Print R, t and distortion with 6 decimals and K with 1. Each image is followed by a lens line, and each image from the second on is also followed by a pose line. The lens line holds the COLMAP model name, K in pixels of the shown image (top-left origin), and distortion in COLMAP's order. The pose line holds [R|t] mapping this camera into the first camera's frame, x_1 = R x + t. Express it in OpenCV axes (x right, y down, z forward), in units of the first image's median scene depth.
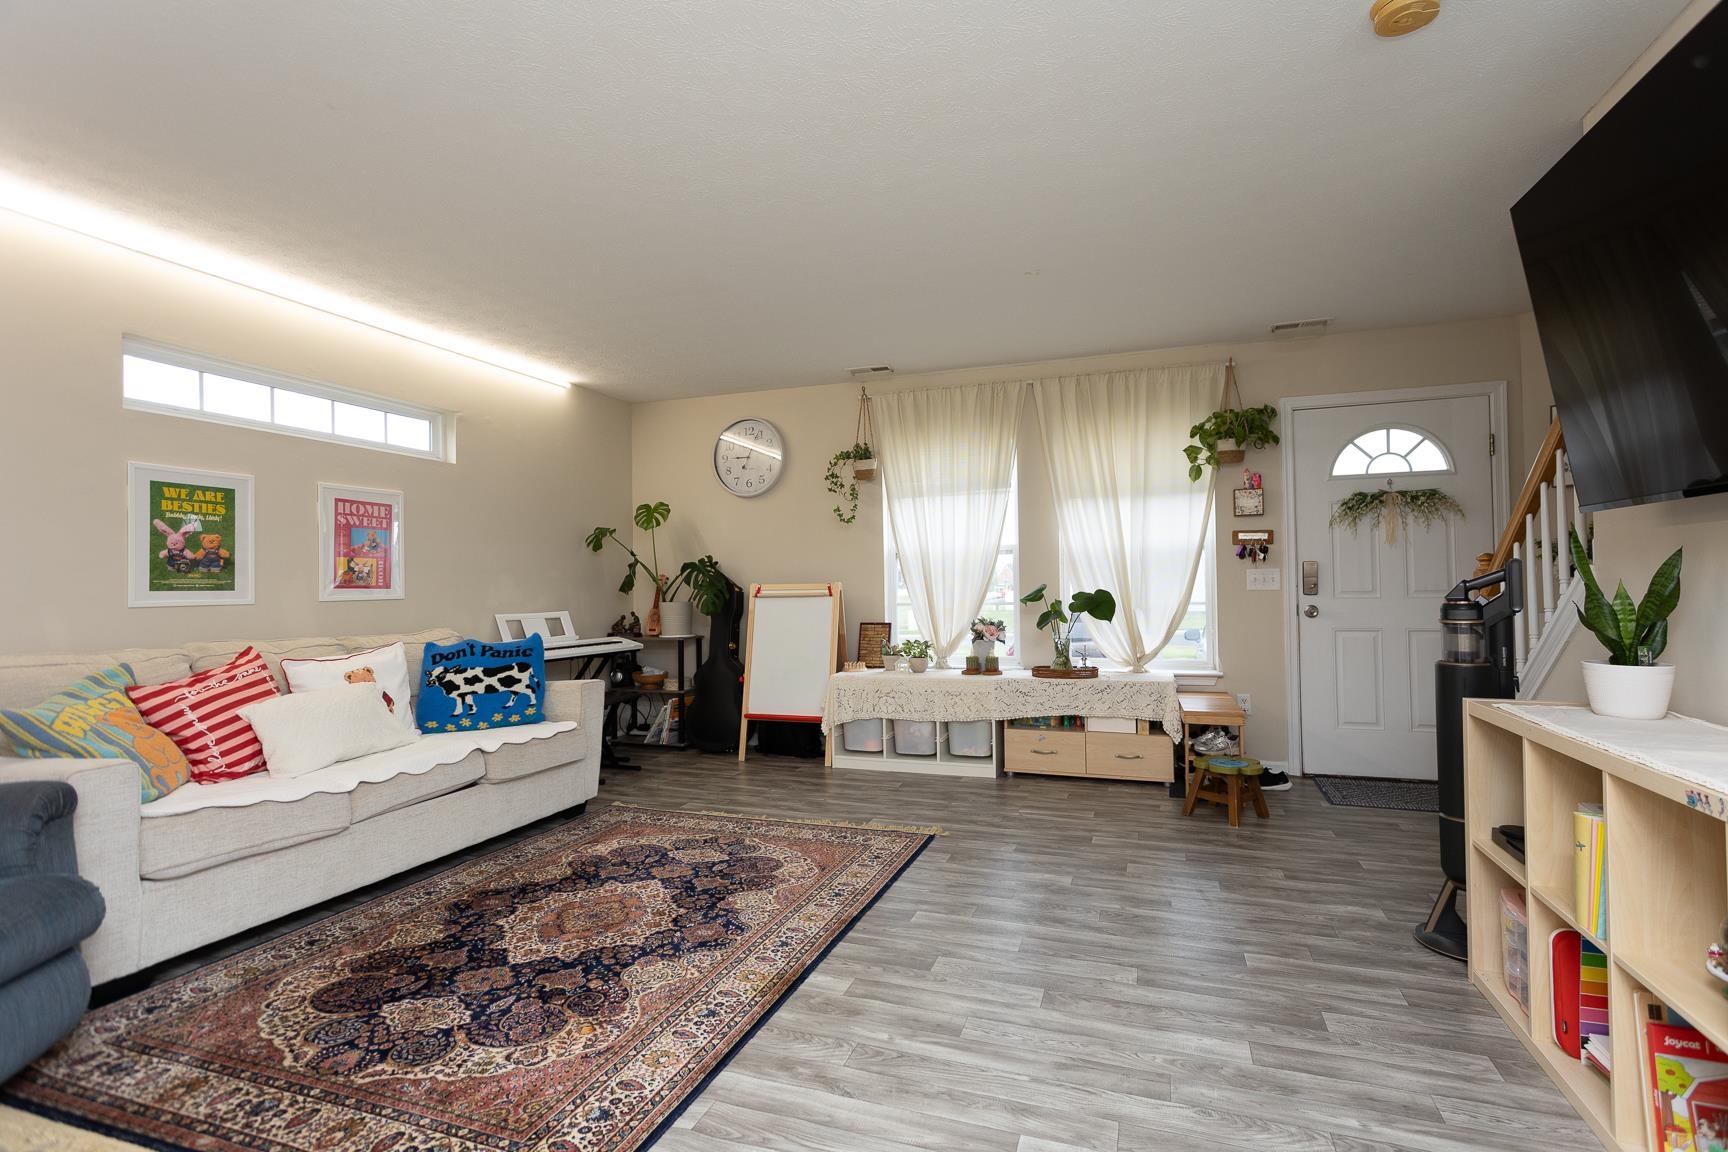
lens RADIAL K [[828.7, 0, 873.6], [0, 828.7, 571.7], [0, 0, 1]] dist [-0.000548, 0.000047]
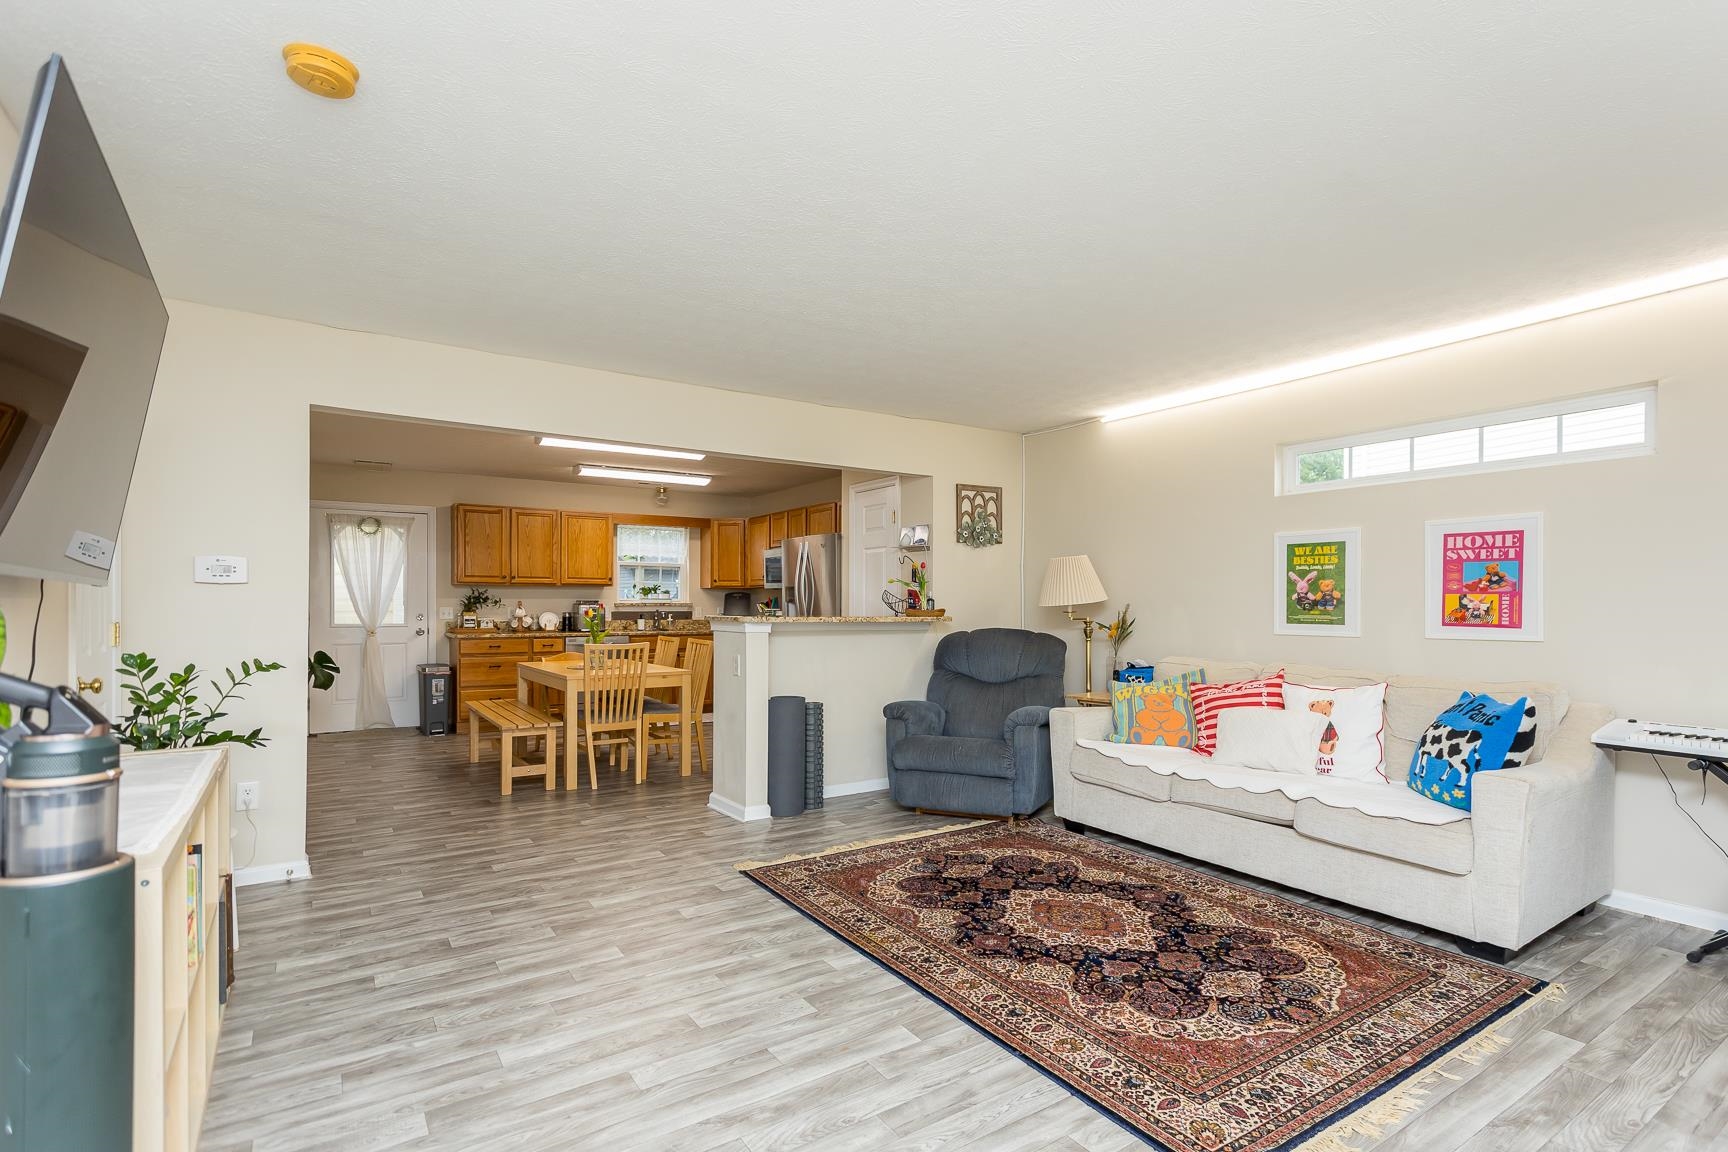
lens RADIAL K [[843.7, 0, 914.7], [0, 843.7, 604.0], [0, 0, 1]] dist [-0.000820, 0.000392]
pose [[-0.582843, 0.011705, -0.812500, 0.634809], [0.017651, 0.999843, 0.001742, -0.022545], [0.812393, -0.013326, -0.582958, 1.288747]]
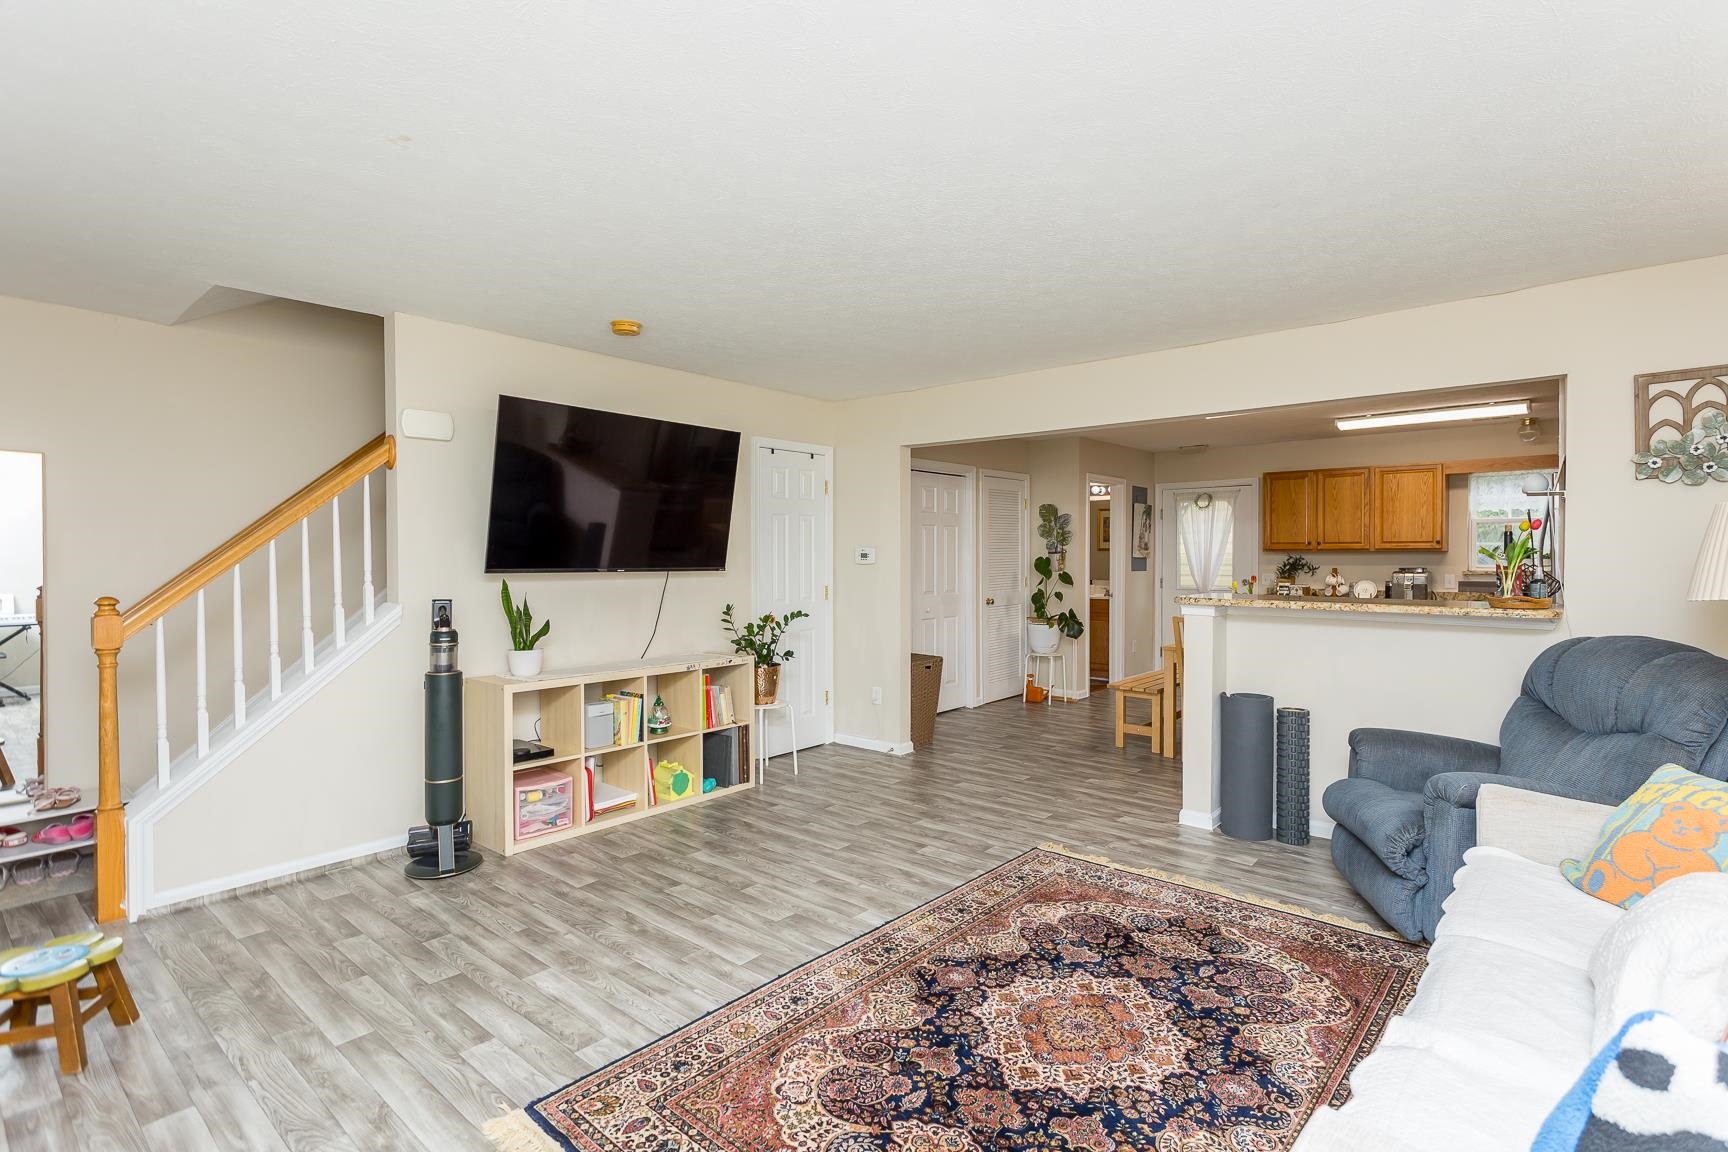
lens RADIAL K [[862.8, 0, 841.8], [0, 862.8, 570.6], [0, 0, 1]] dist [-0.001096, 0.000385]
pose [[-0.919632, 0.007328, 0.392713, -0.397991], [0.006932, 0.999973, -0.002425, -0.044541], [-0.392720, 0.000492, -0.919658, 1.633060]]
